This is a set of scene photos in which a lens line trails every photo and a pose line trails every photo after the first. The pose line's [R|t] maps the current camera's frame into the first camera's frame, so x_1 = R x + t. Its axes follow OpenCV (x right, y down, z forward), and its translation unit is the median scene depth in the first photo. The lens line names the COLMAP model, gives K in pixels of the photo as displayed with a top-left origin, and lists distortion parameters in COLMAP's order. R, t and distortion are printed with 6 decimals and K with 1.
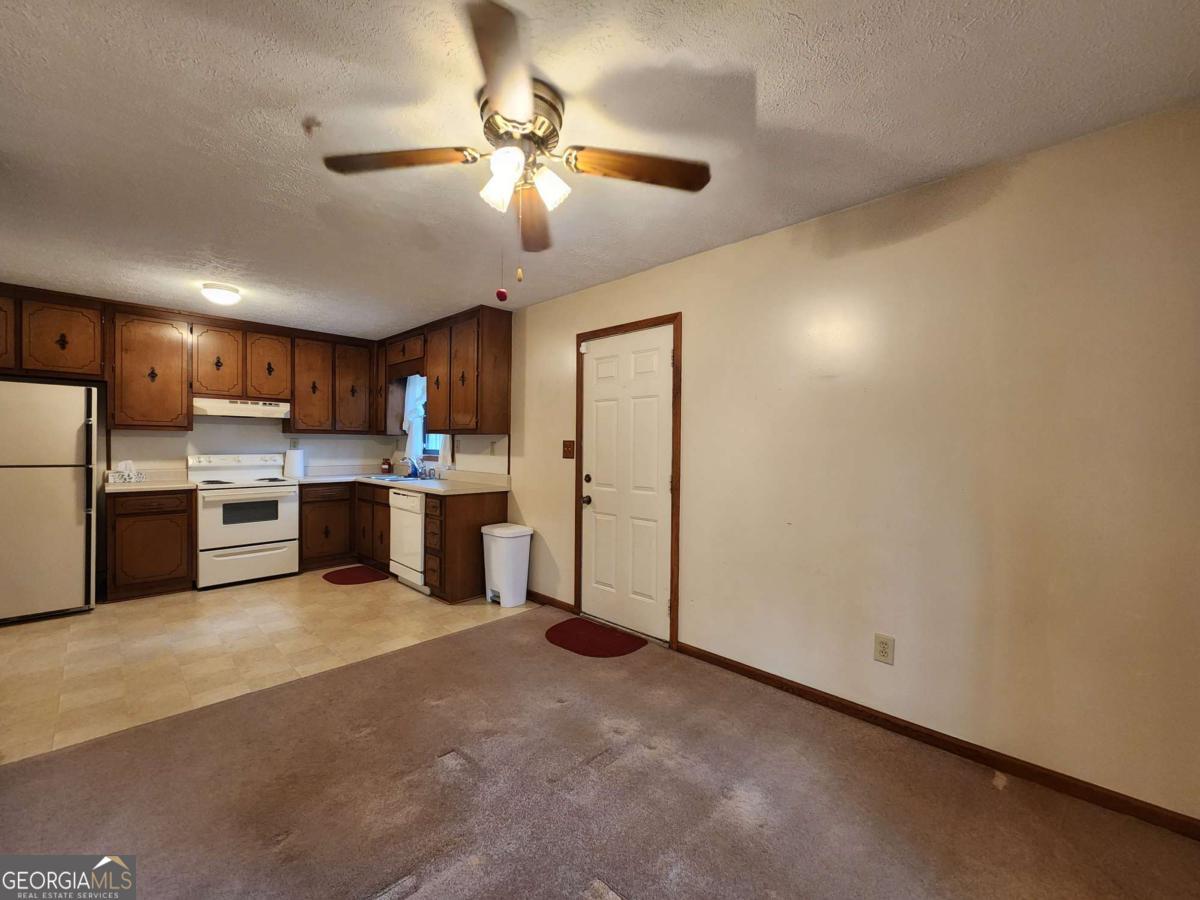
lens RADIAL K [[487.2, 0, 601.3], [0, 487.2, 451.5], [0, 0, 1]] dist [0.000771, -0.003621]
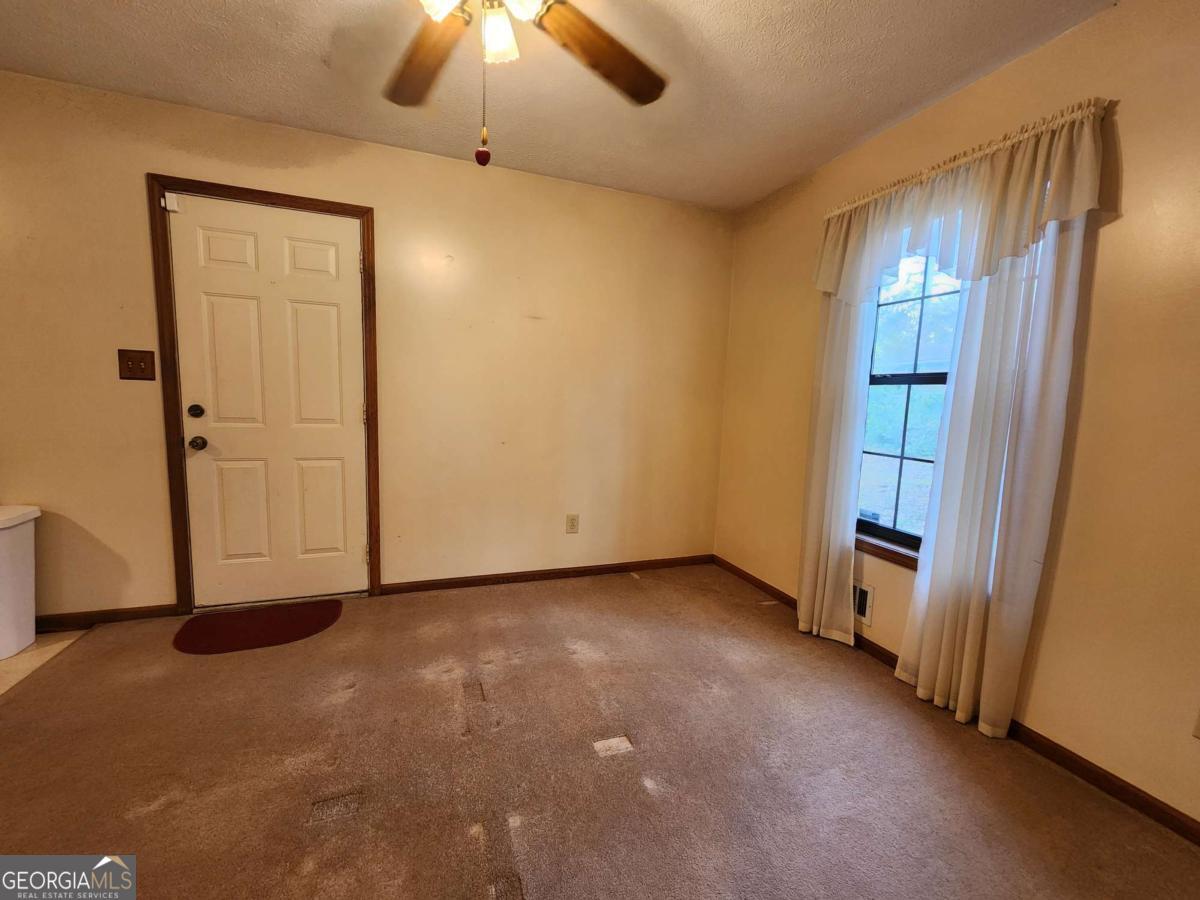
lens RADIAL K [[487.2, 0, 596.4], [0, 487.2, 454.7], [0, 0, 1]] dist [0.000771, -0.003621]
pose [[0.431665, -0.102423, 0.896200, -0.363738], [-0.020054, 0.992197, 0.123053, 0.019802], [-0.901811, -0.071090, 0.426243, 0.203652]]
